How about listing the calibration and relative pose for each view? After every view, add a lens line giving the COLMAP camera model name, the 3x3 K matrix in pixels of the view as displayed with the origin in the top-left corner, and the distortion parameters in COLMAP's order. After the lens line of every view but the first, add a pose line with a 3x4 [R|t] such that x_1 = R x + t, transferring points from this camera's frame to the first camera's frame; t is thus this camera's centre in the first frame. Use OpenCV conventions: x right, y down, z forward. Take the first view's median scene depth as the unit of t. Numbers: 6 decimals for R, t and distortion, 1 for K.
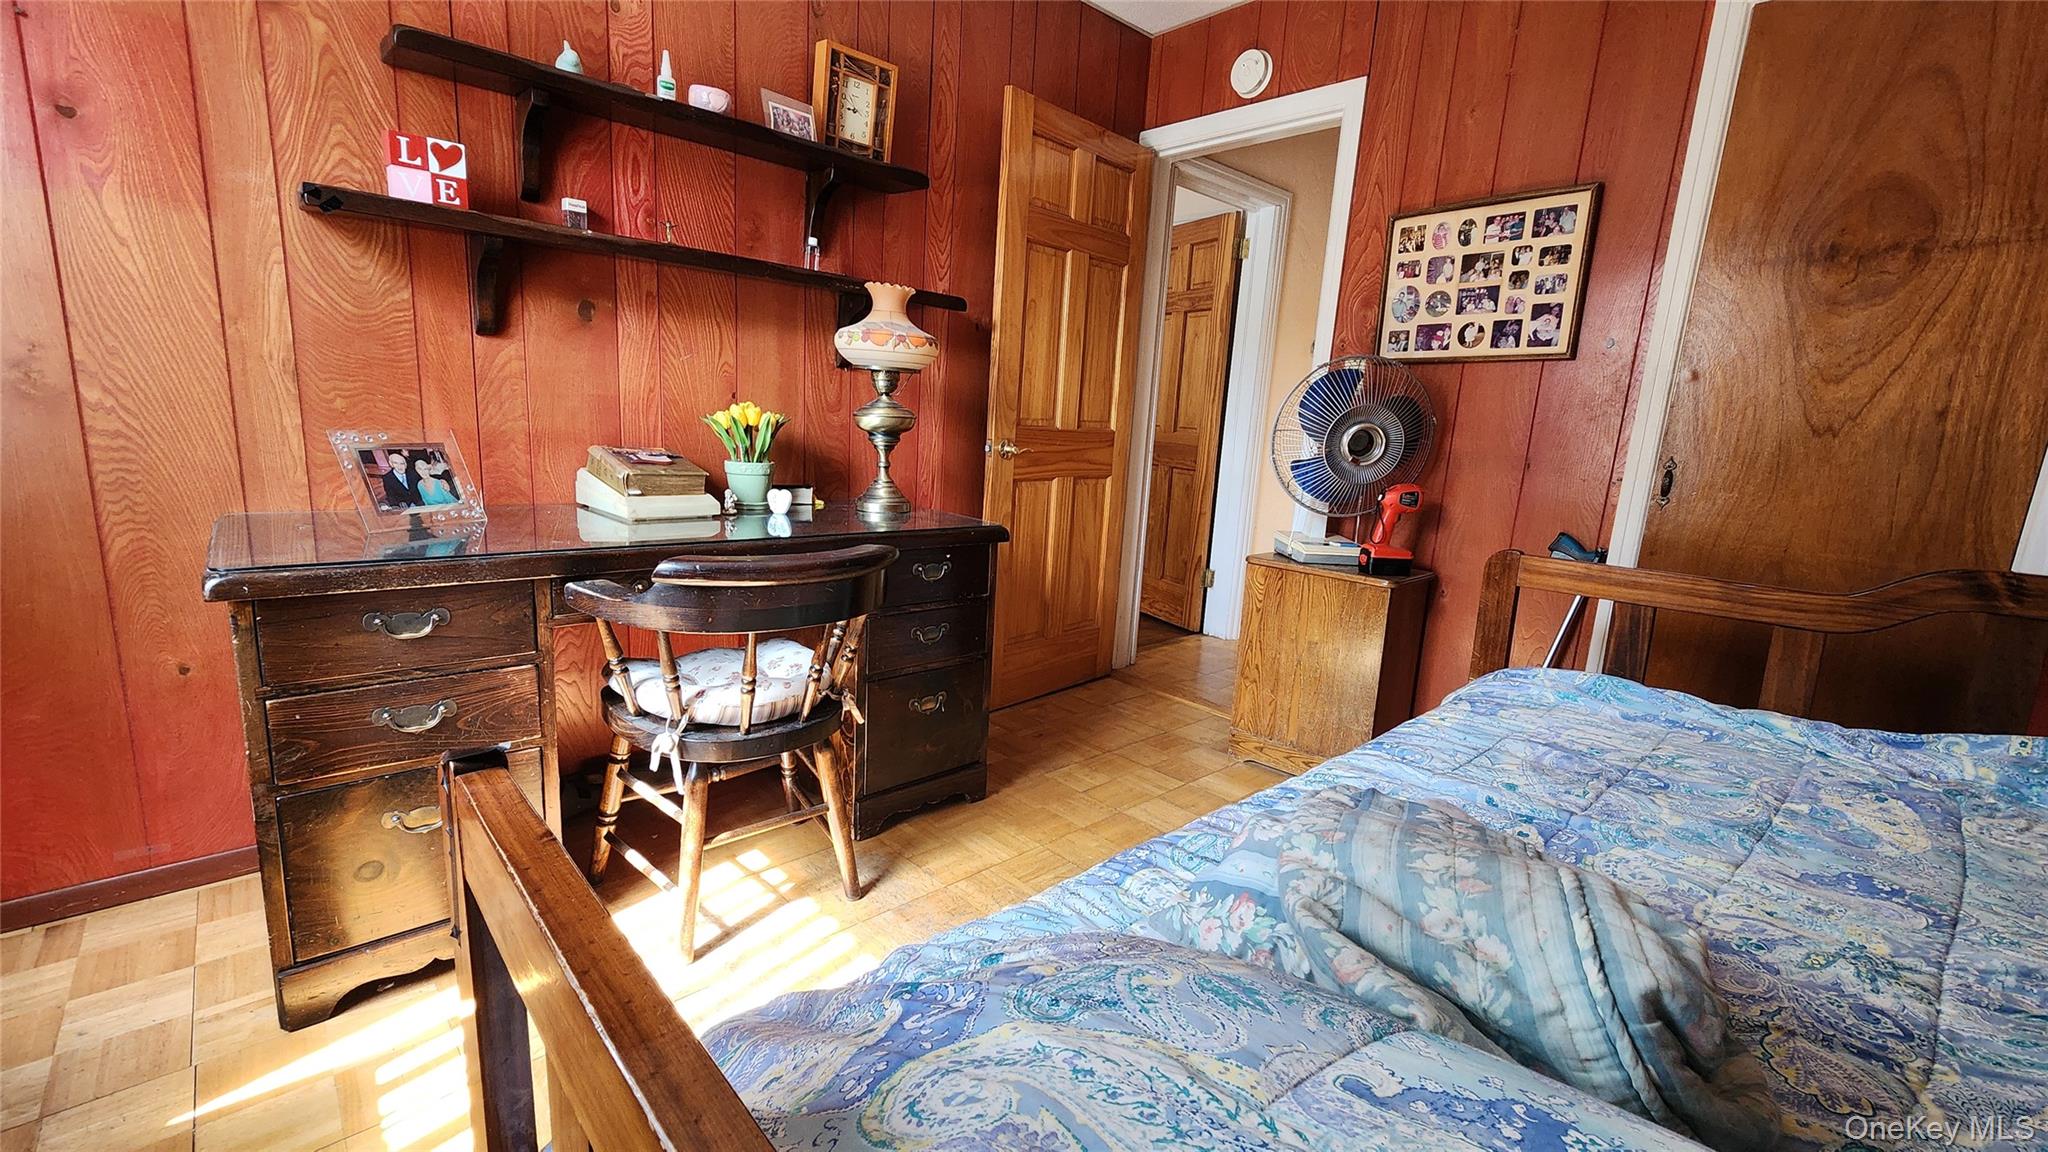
lens RADIAL K [[839.9, 0, 1023.2], [0, 839.9, 576.6], [0, 0, 1]] dist [0.001050, 0.000004]
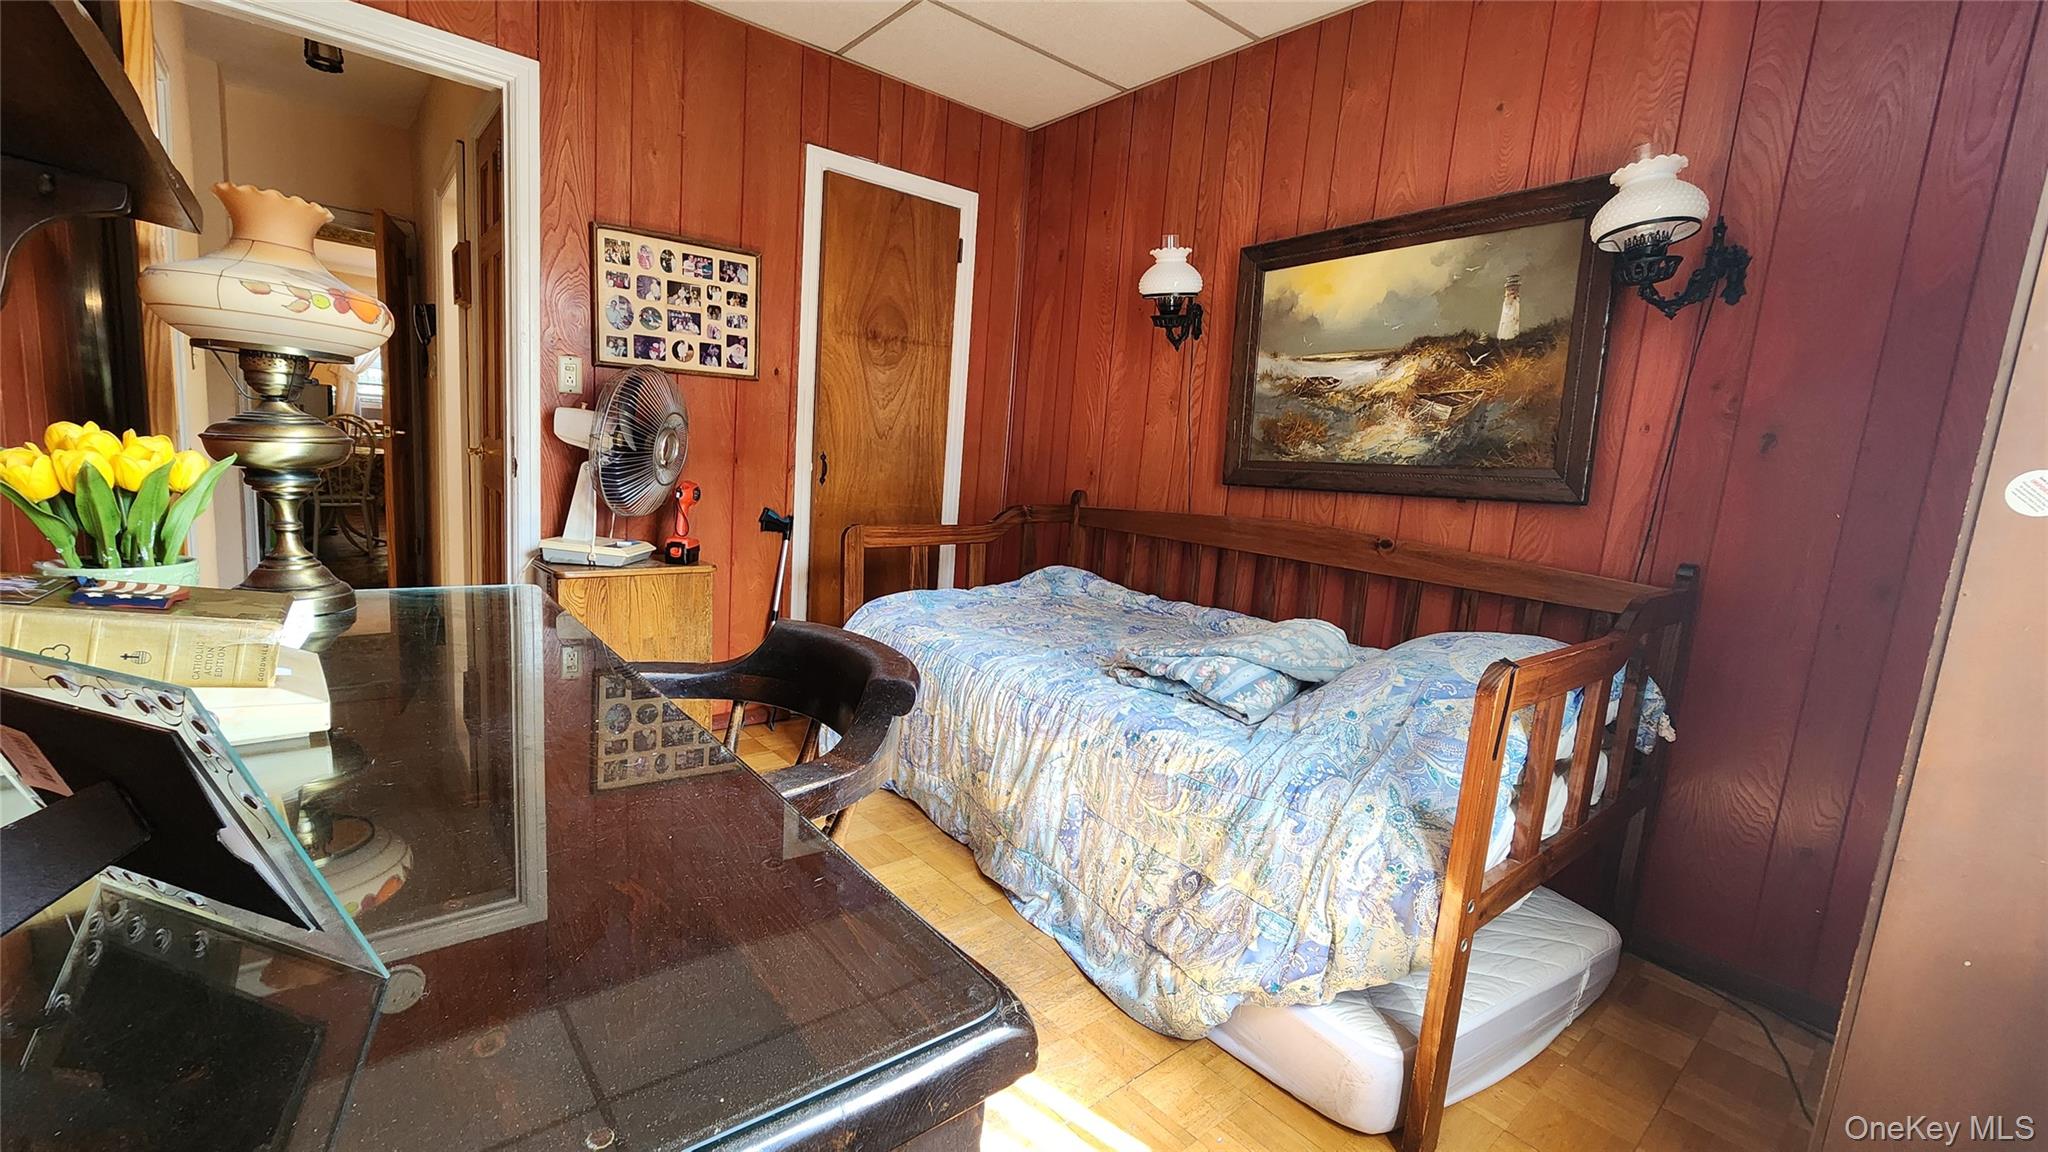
lens RADIAL K [[839.9, 0, 1021.8], [0, 839.9, 579.1], [0, 0, 1]] dist [0.001050, 0.000004]
pose [[0.062263, -0.197063, 0.978412, -0.673958], [0.122678, 0.974391, 0.188447, -0.142248], [-0.990492, 0.108296, 0.084844, 0.472143]]
